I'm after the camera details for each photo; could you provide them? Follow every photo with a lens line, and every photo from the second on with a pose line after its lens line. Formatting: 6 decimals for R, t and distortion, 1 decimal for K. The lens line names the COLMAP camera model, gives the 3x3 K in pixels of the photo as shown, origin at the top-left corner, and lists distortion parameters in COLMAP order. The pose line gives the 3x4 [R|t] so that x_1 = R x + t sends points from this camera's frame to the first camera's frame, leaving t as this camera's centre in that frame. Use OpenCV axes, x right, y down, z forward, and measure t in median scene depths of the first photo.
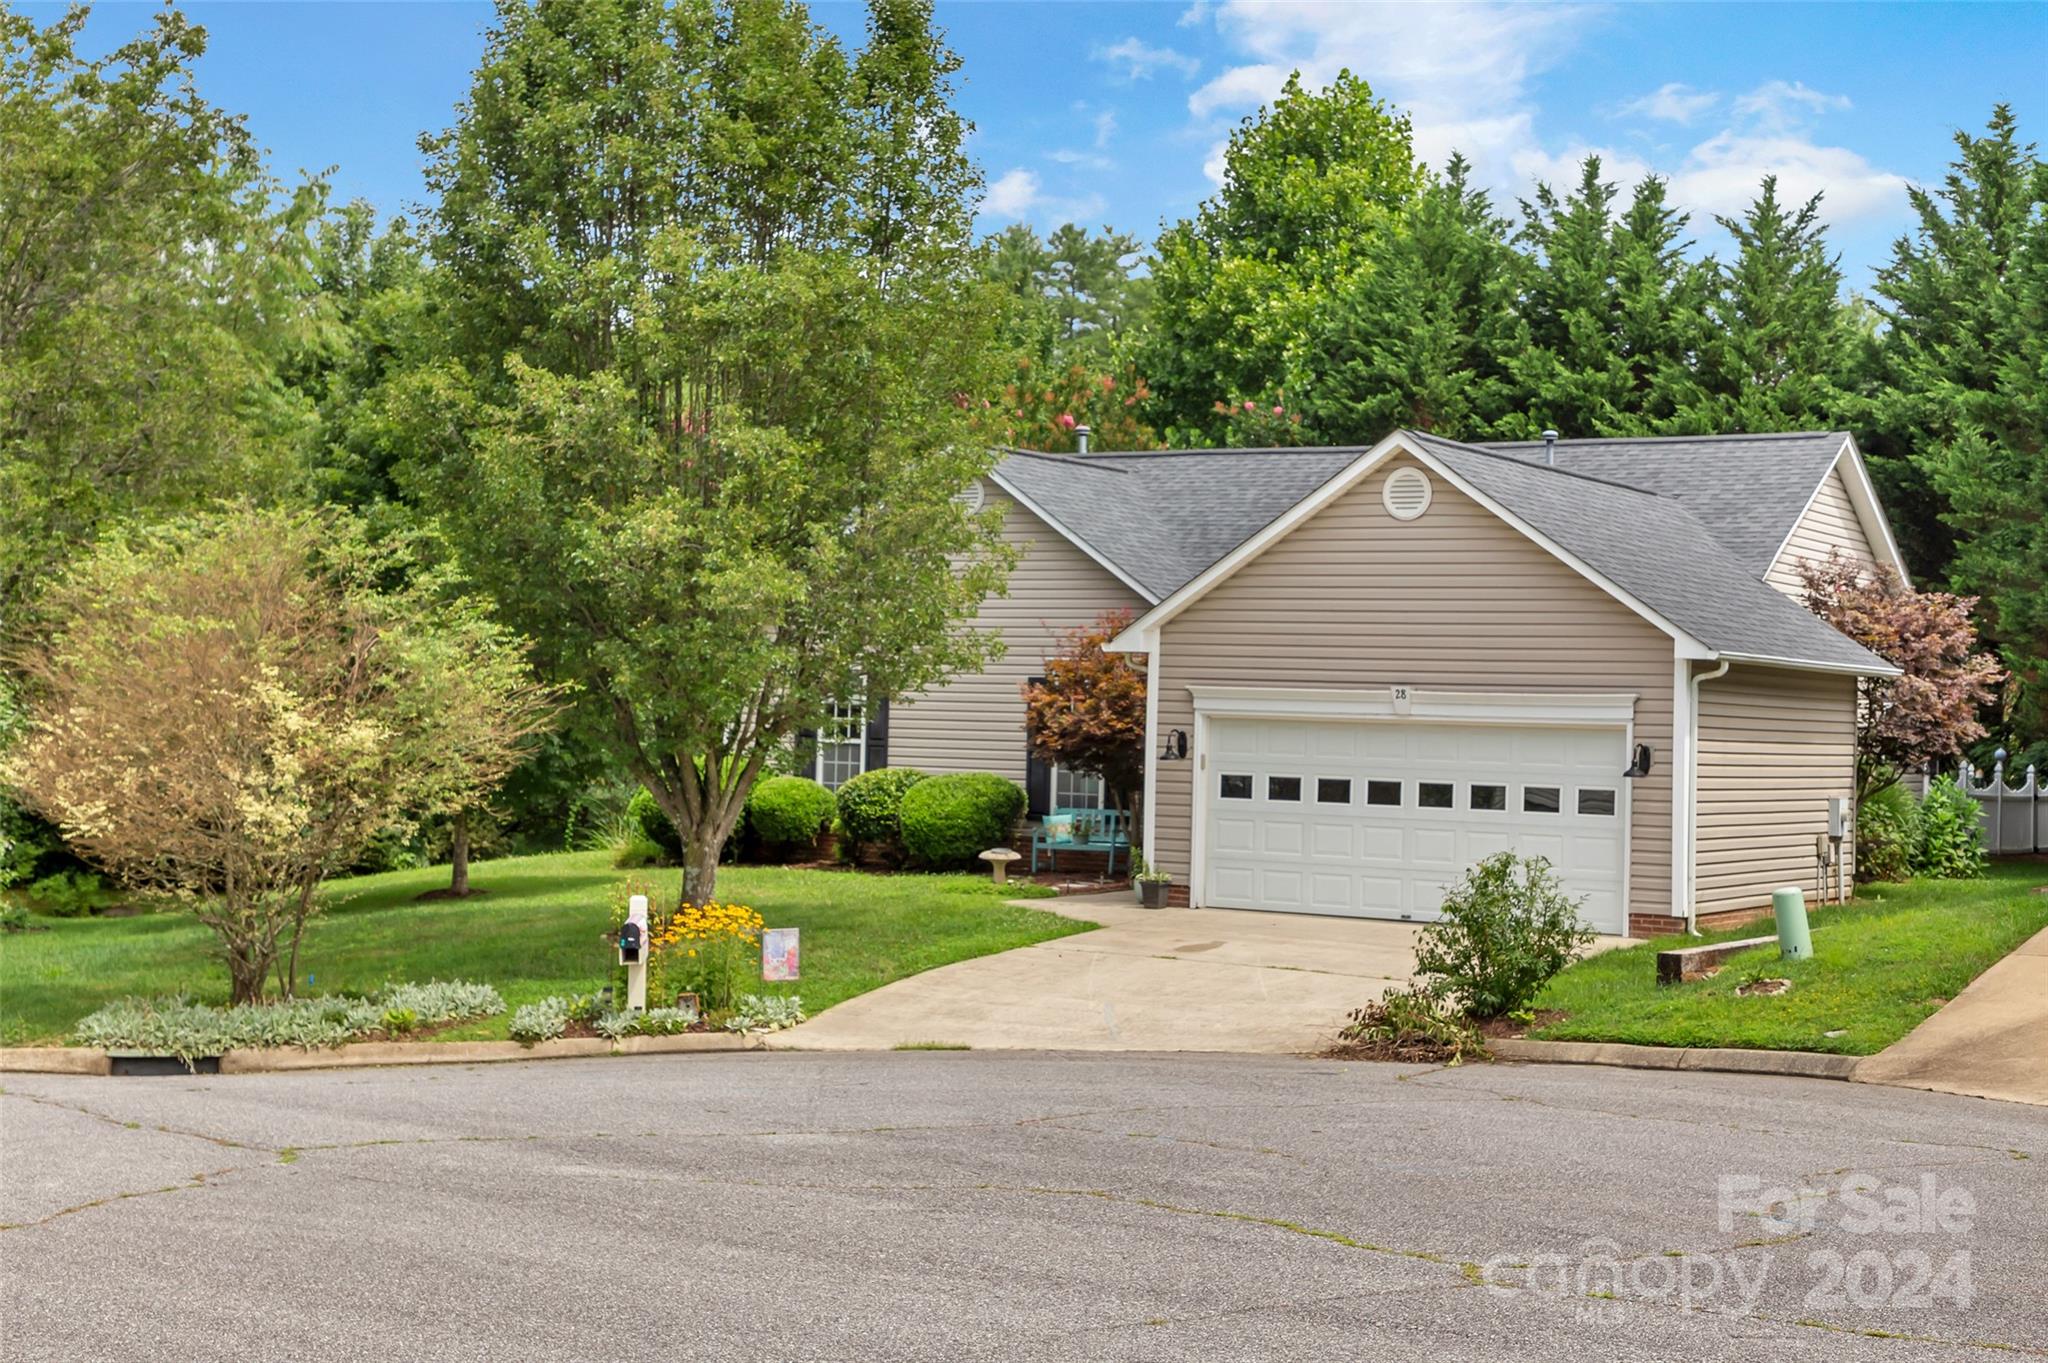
lens RADIAL K [[2995.3, 0, 1024.0], [0, 2995.3, 681.5], [0, 0, 1]] dist [0.114990, 0.016093]
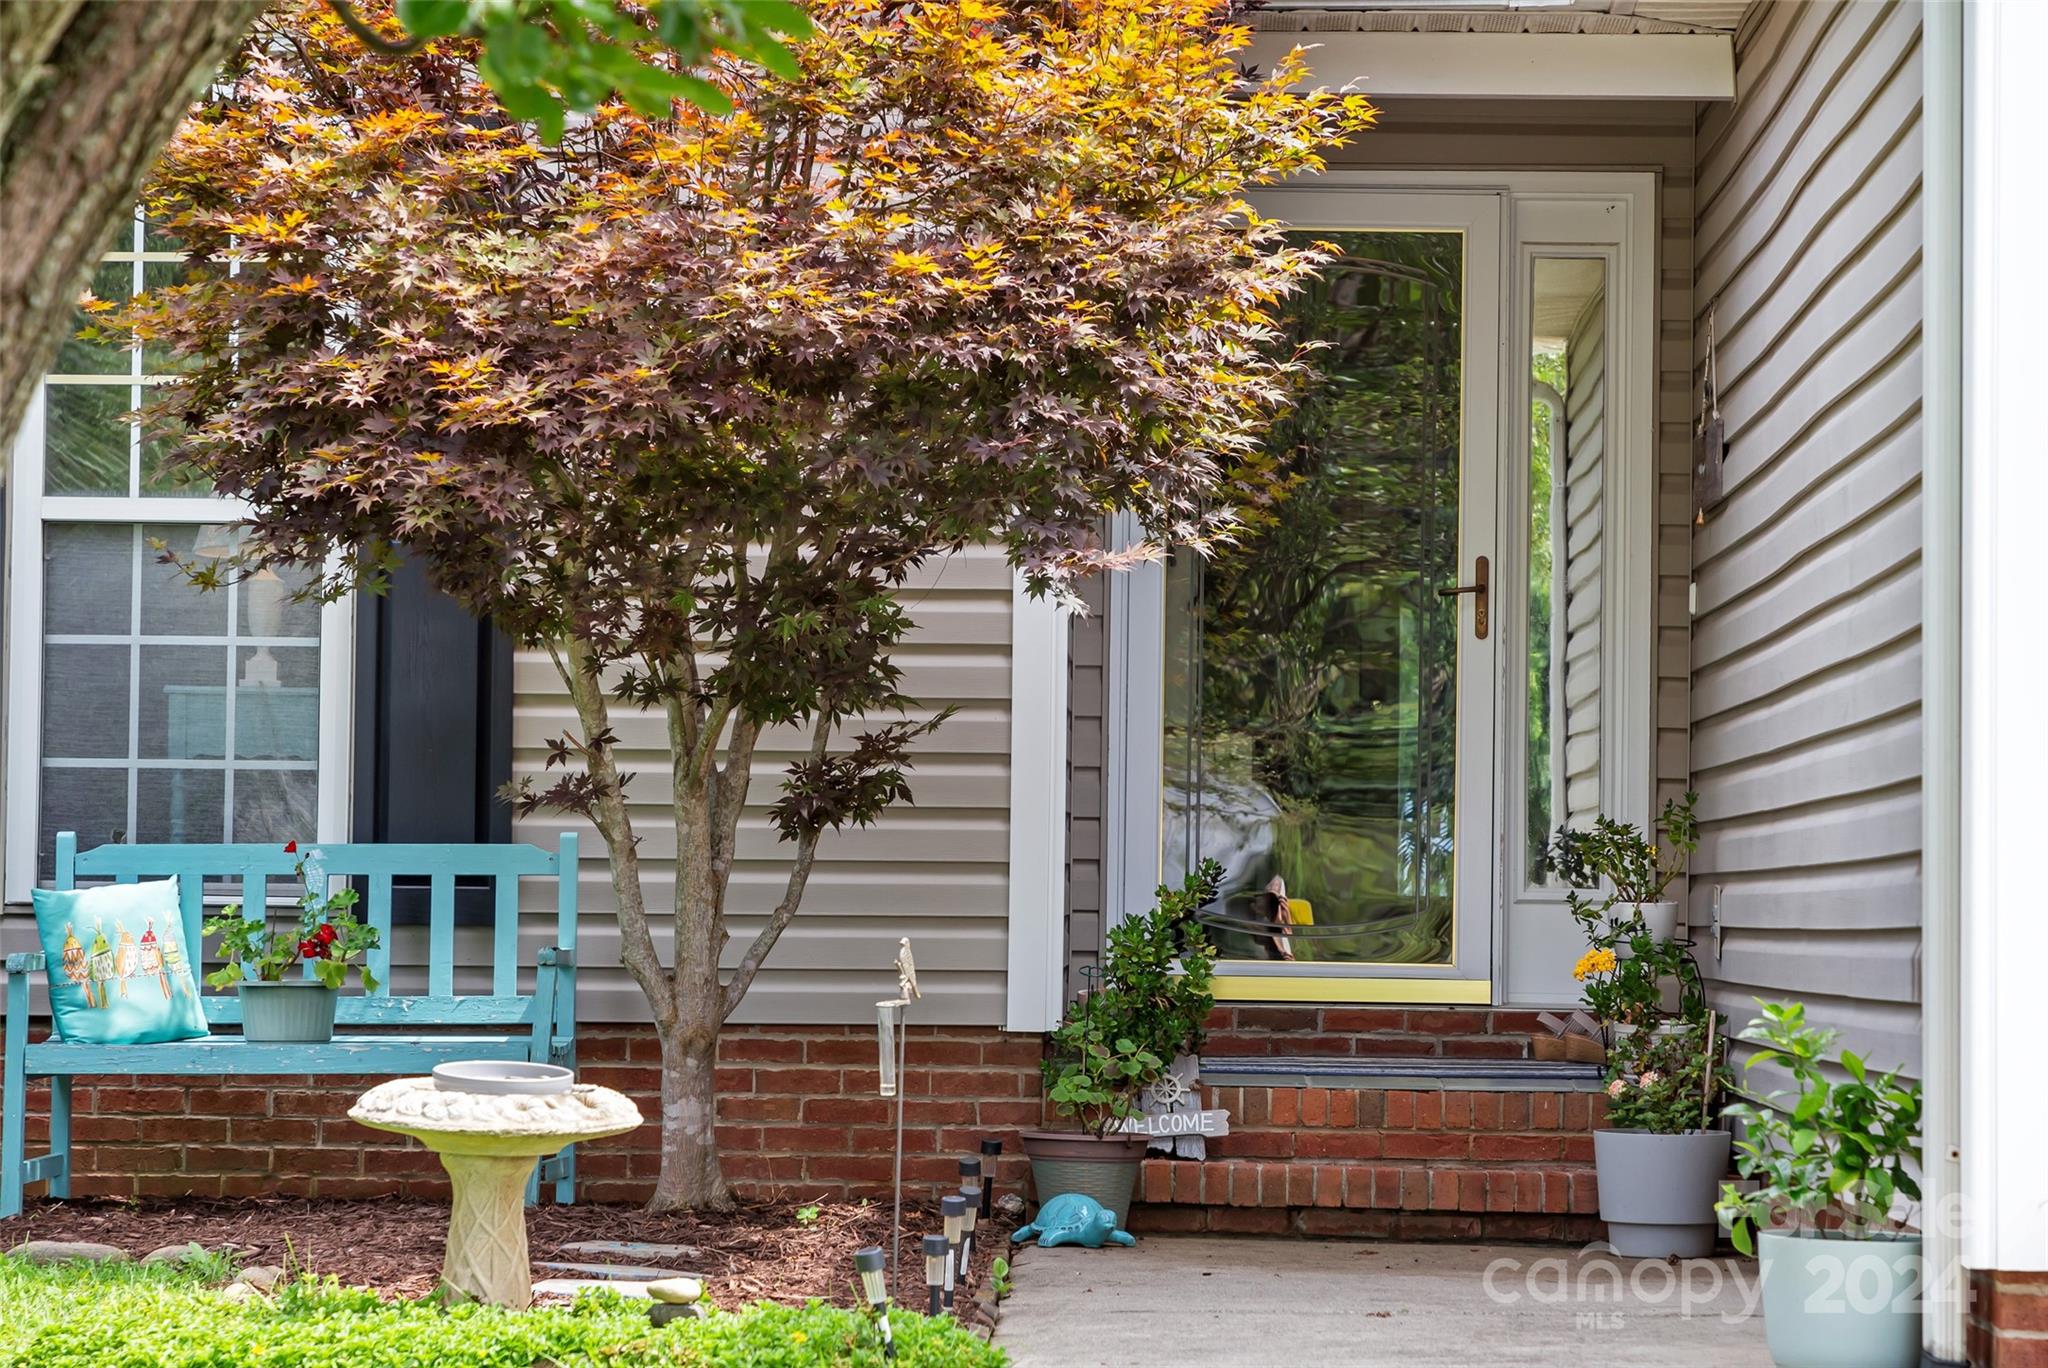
lens RADIAL K [[5790.7, 0, 1024.0], [0, 5790.7, 684.0], [0, 0, 1]] dist [-0.033074, -0.723017]
pose [[0.869950, 0.001746, 0.493138, -0.118522], [0.005369, 0.999901, -0.013013, 0.041072], [-0.493111, 0.013968, 0.869854, 0.739912]]
